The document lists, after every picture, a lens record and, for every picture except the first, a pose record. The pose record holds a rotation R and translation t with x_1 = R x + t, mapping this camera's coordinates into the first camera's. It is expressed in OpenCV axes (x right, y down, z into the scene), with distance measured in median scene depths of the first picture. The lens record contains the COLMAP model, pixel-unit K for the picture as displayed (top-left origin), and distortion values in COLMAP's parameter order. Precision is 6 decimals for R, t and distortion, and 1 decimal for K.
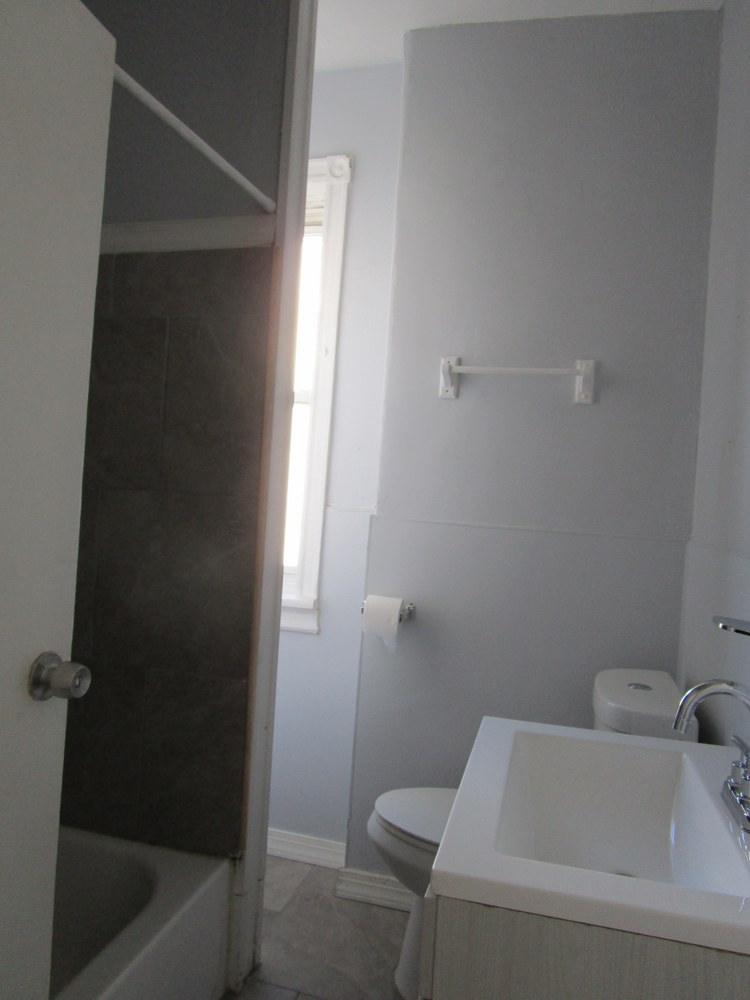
lens RADIAL K [[709.6, 0, 373.6], [0, 709.6, 496.0], [0, 0, 1]] dist [-0.030551, 0.012799]
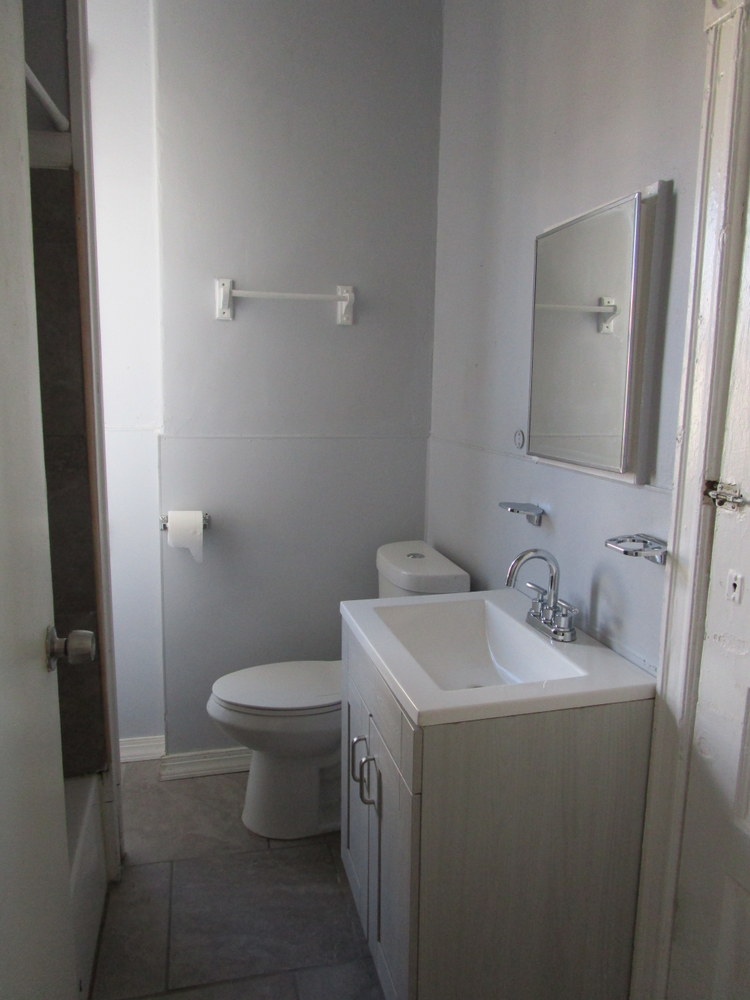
lens RADIAL K [[709.6, 0, 373.6], [0, 709.6, 496.0], [0, 0, 1]] dist [-0.030551, 0.012799]
pose [[0.872611, -0.127992, 0.471348, -0.244730], [0.041974, 0.981134, 0.188715, -0.073070], [-0.486610, -0.144890, 0.861521, -0.059790]]
